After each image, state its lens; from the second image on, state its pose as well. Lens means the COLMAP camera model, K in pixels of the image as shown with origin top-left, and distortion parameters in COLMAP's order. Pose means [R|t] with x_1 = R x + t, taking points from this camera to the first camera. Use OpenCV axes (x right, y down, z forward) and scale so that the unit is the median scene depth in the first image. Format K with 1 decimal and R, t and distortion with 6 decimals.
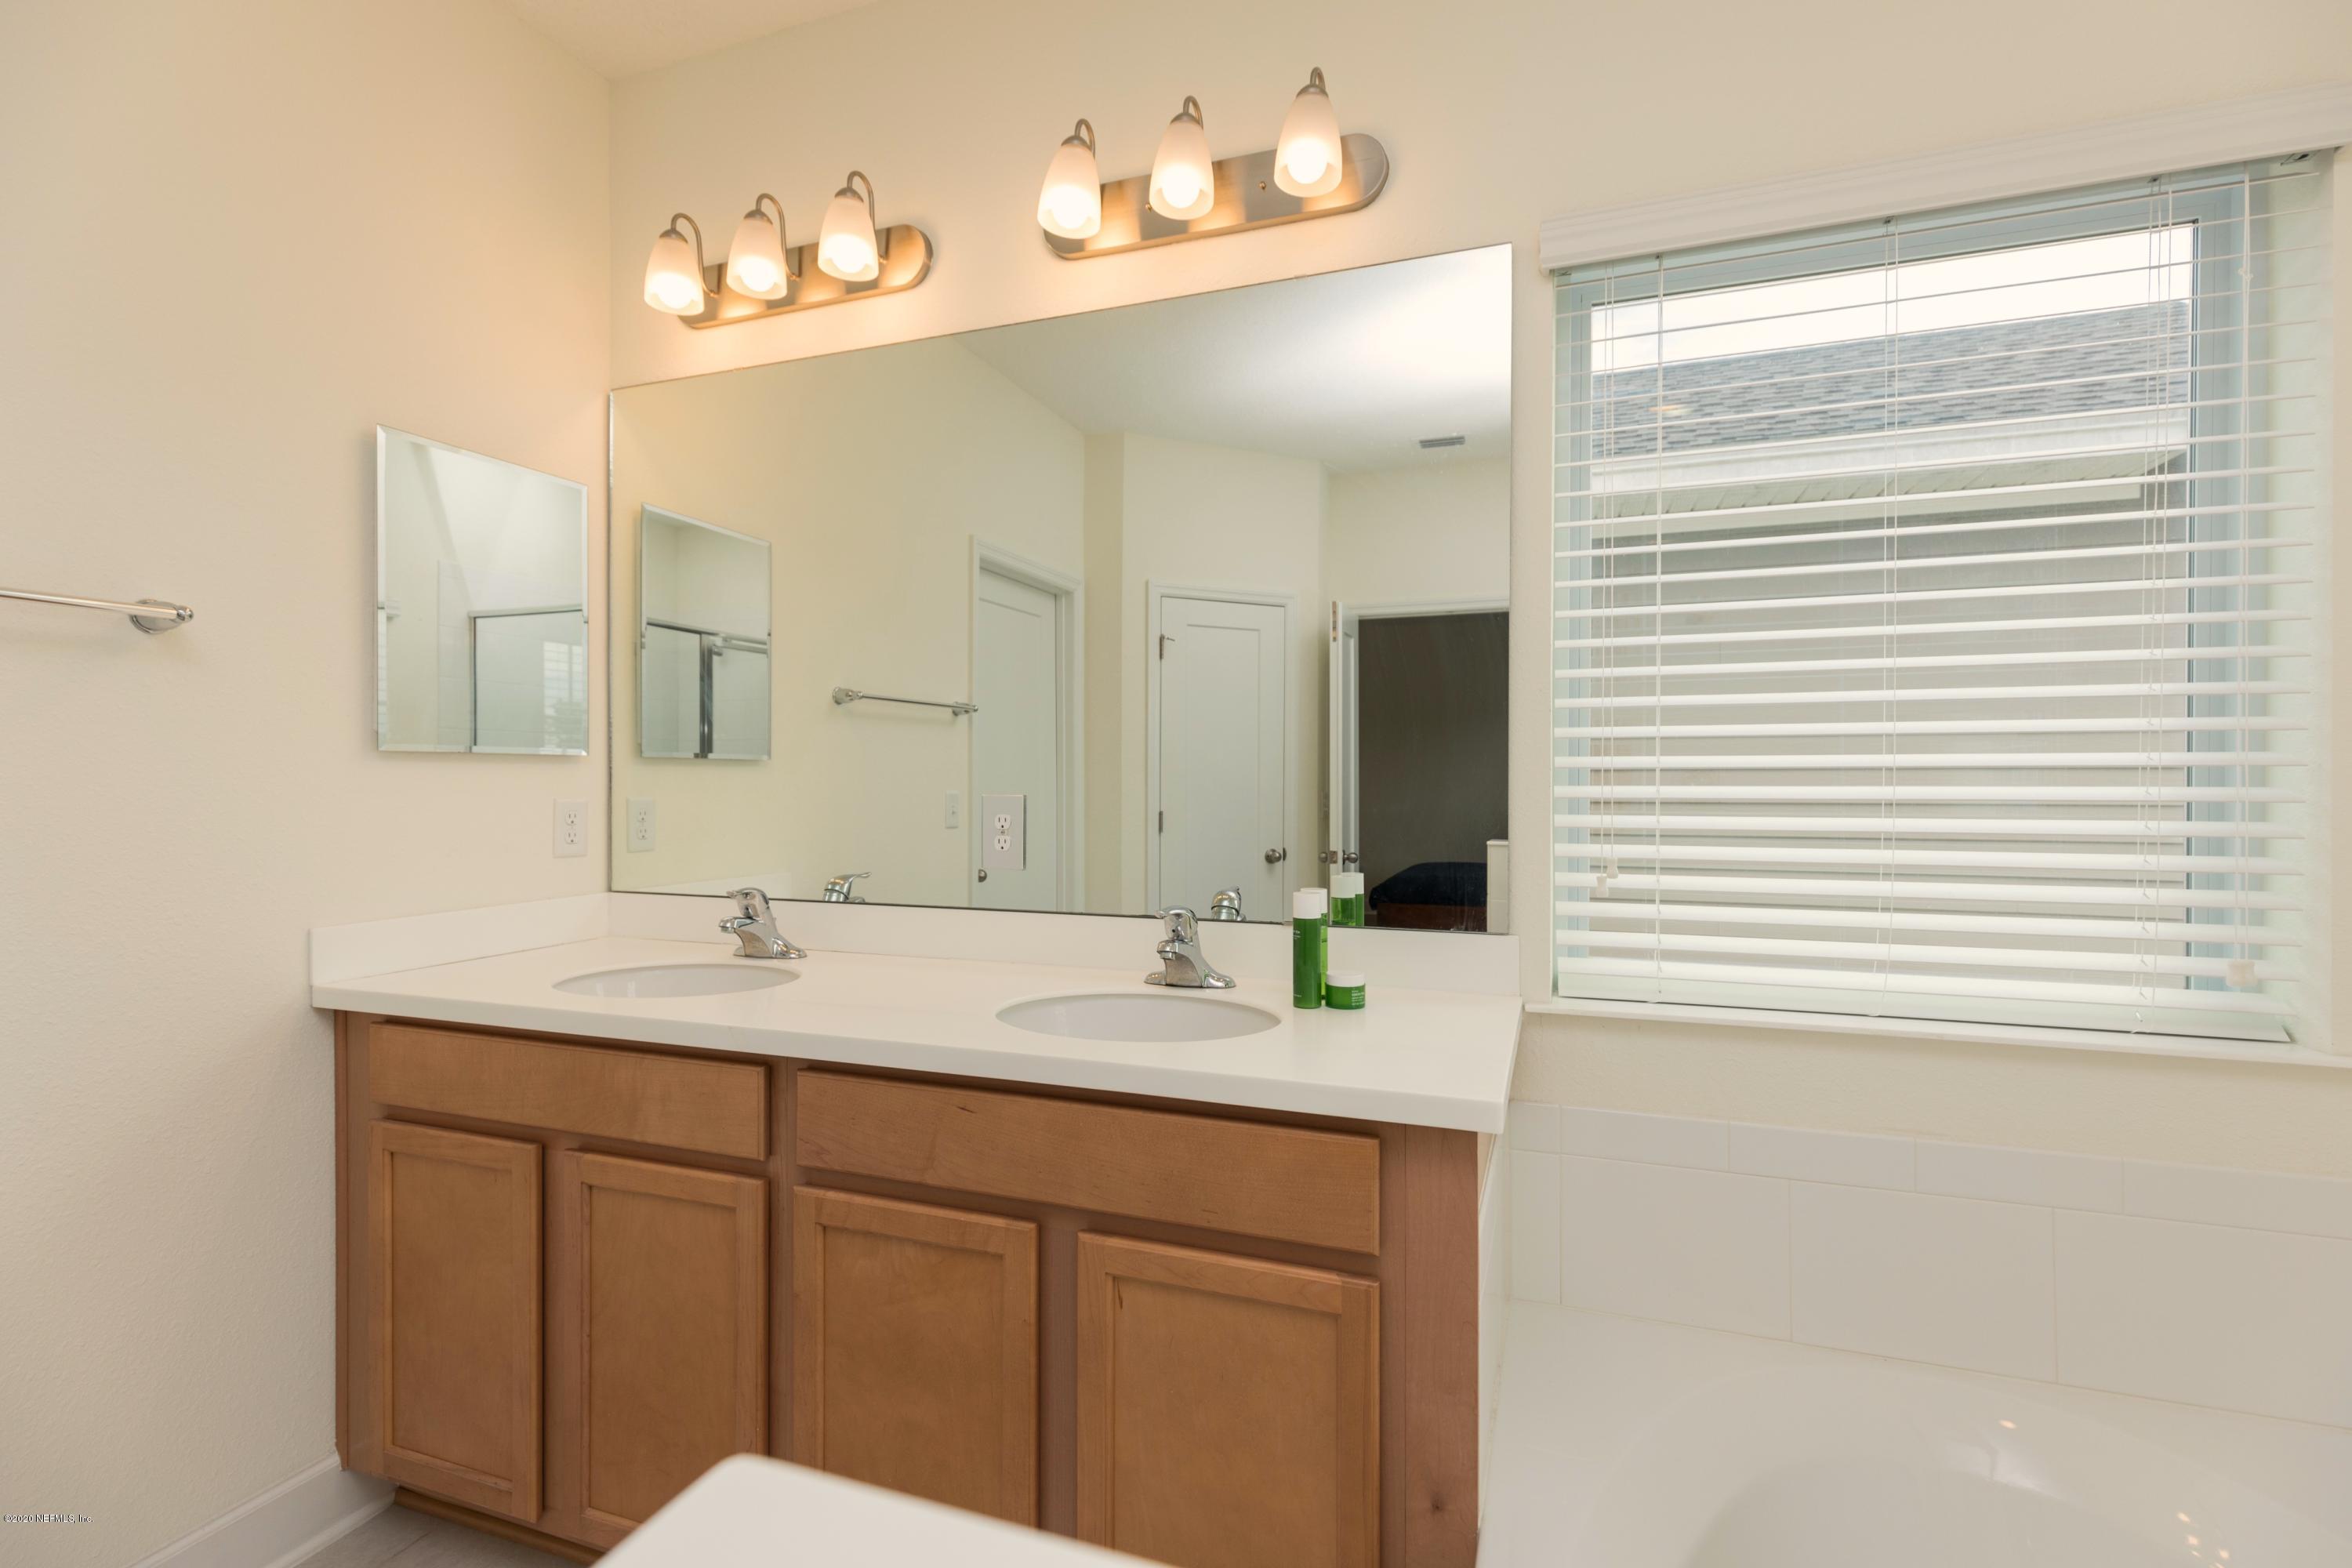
lens RADIAL K [[1060.3, 0, 1189.5], [0, 1060.3, 782.6], [0, 0, 1]] dist [0.009730, -0.000138]
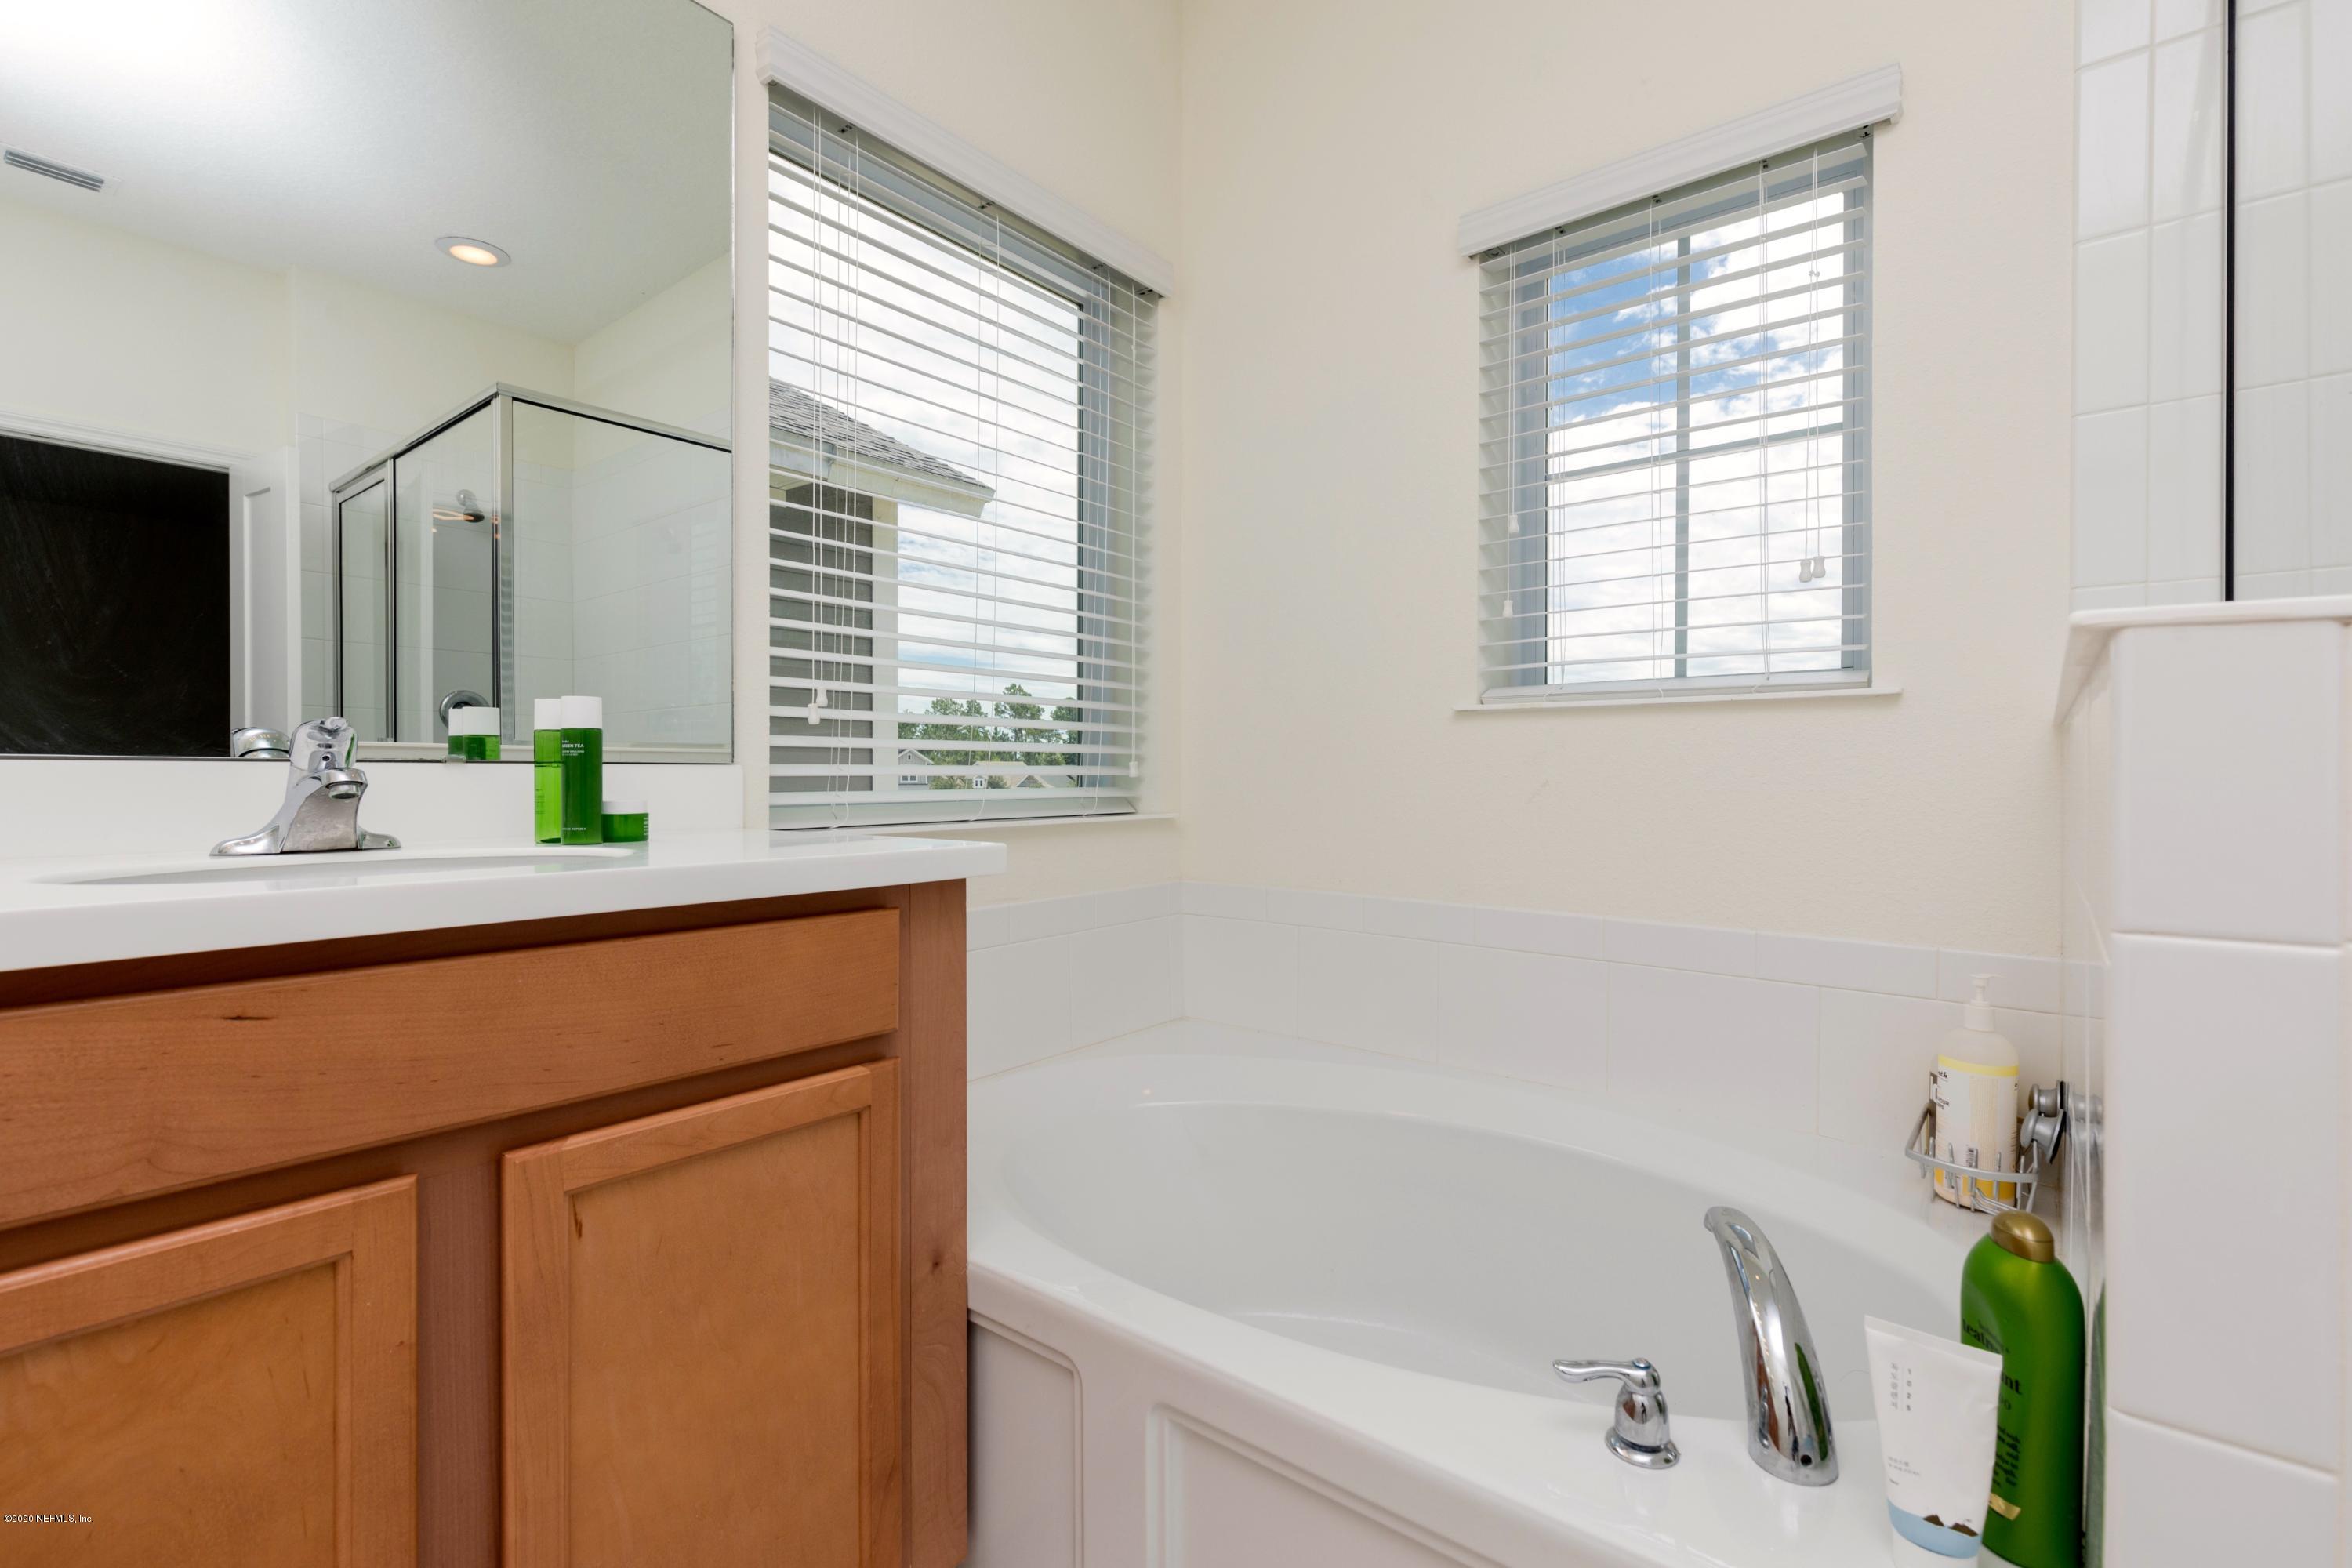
lens RADIAL K [[1060.3, 0, 1189.5], [0, 1060.3, 782.6], [0, 0, 1]] dist [0.009730, -0.000138]
pose [[0.319384, -0.007784, 0.947593, -0.593713], [0.007660, 0.999955, 0.005632, 0.206377], [-0.947594, 0.005460, 0.319429, 0.419275]]
